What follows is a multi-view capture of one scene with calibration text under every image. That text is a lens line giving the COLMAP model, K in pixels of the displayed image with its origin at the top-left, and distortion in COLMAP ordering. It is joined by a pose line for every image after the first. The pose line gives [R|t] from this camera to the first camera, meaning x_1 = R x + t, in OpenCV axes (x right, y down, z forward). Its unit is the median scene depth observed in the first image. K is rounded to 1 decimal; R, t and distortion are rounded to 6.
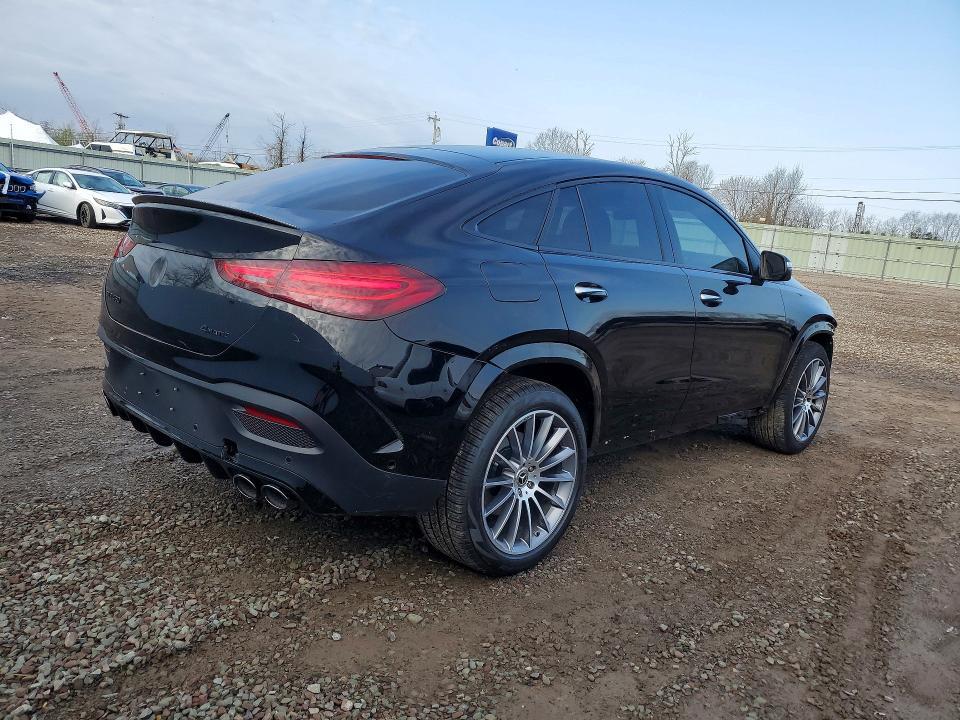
lens RADIAL K [[741.9, 0, 479.4], [0, 741.9, 359.2], [0, 0, 1]] dist [0.023958, -0.004392]
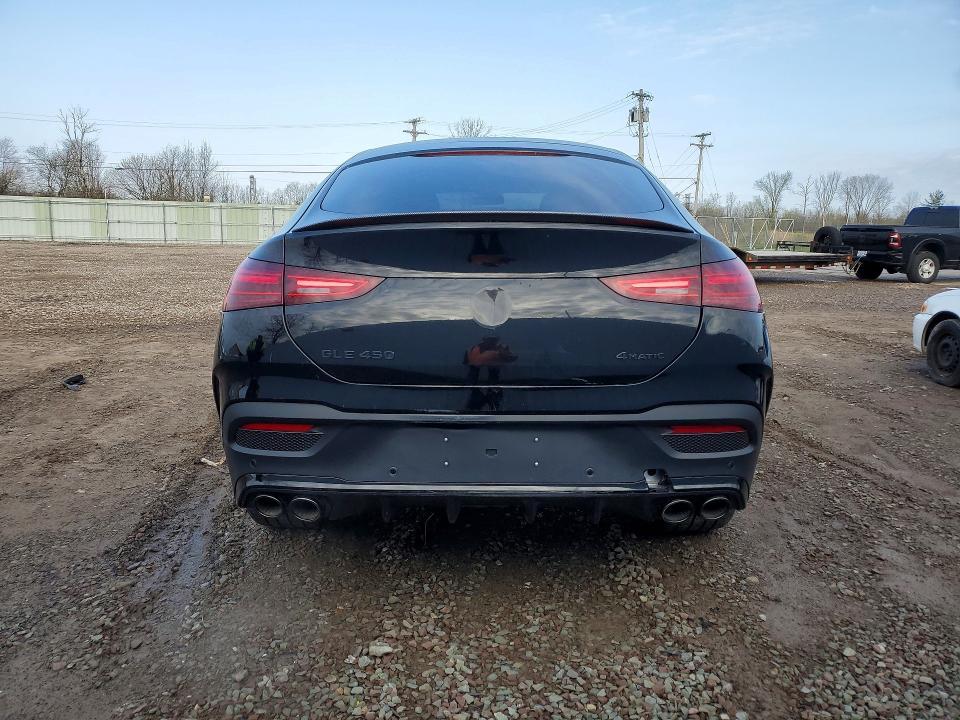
lens RADIAL K [[741.9, 0, 478.7], [0, 741.9, 361.2], [0, 0, 1]] dist [0.023958, -0.004392]
pose [[0.735704, -0.212545, 0.643089, -0.967225], [0.192723, 0.975930, 0.102072, -0.143980], [-0.649305, 0.048843, 0.758958, 0.402300]]
